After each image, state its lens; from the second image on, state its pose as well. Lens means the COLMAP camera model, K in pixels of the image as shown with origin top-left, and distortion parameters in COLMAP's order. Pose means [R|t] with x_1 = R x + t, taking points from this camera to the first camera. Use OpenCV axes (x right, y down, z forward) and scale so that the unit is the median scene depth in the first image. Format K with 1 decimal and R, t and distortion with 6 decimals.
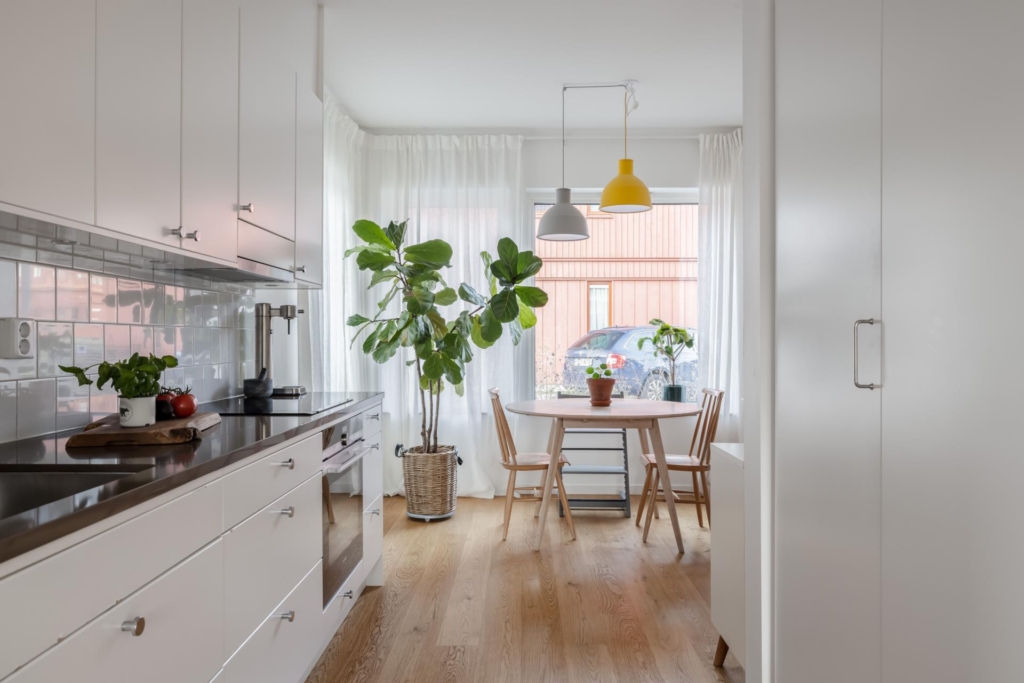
lens RADIAL K [[731.6, 0, 512.0], [0, 731.6, 341.5], [0, 0, 1]] dist [0.002884, 0.000370]
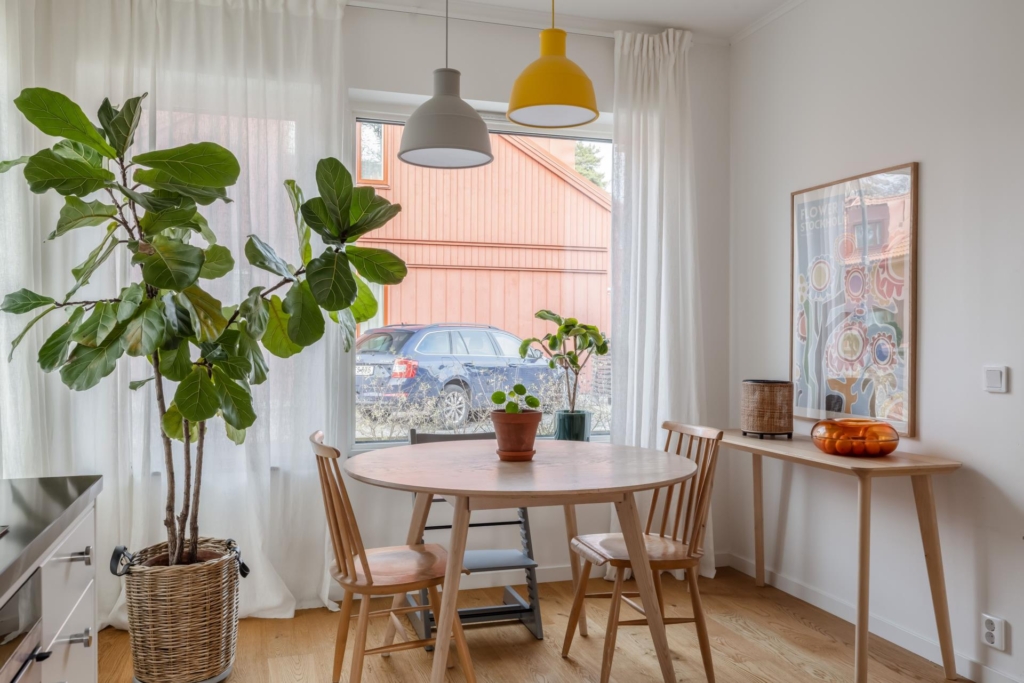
lens RADIAL K [[829.2, 0, 512.0], [0, 829.2, 341.5], [0, 0, 1]] dist [0.002741, -0.000568]
pose [[0.949252, 0.002994, 0.314501, -0.076964], [-0.002560, 0.999995, -0.001792, -0.002014], [-0.314505, 0.000896, 0.949255, 0.368654]]
